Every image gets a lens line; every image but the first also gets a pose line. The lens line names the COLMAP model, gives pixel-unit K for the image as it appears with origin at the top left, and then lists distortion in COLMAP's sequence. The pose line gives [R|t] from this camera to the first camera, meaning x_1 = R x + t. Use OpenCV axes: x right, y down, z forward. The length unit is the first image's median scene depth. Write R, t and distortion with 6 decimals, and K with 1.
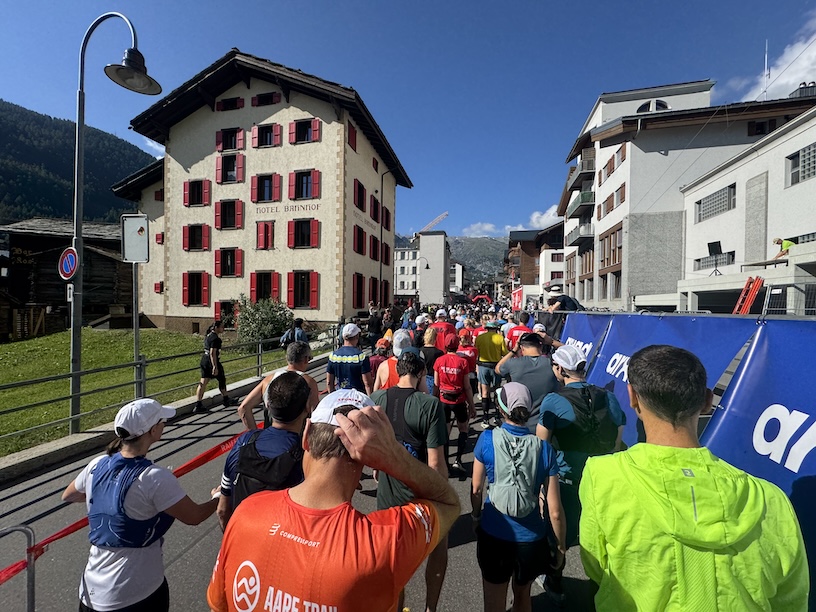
lens RADIAL K [[327.0, 0, 406.5], [0, 327.0, 304.3], [0, 0, 1]] dist [-0.000519, -0.000054]
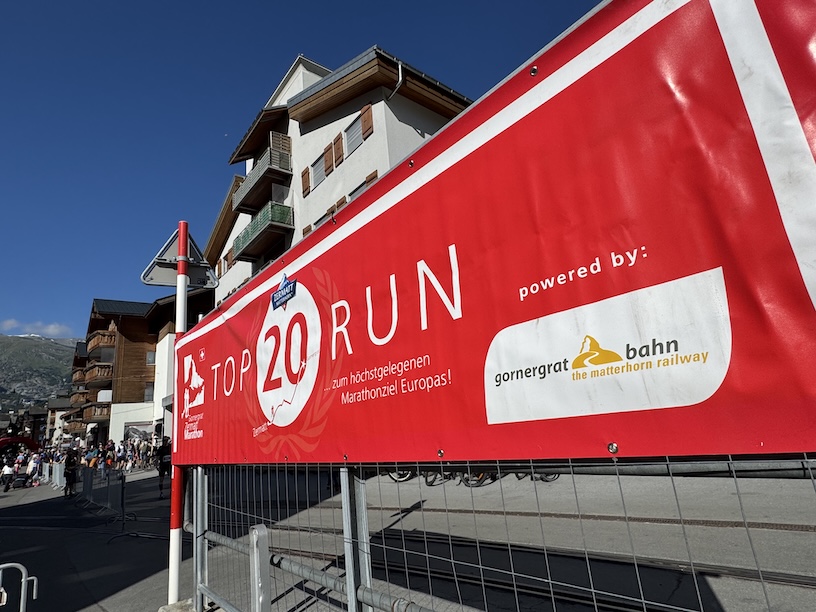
lens RADIAL K [[447.6, 0, 406.7], [0, 447.6, 303.7], [0, 0, 1]] dist [-0.006190, 0.000431]
pose [[0.599598, 0.131515, 0.789422, 0.069523], [0.104659, 0.965049, -0.240266, 0.002919], [-0.793429, 0.226683, 0.564877, 0.254727]]
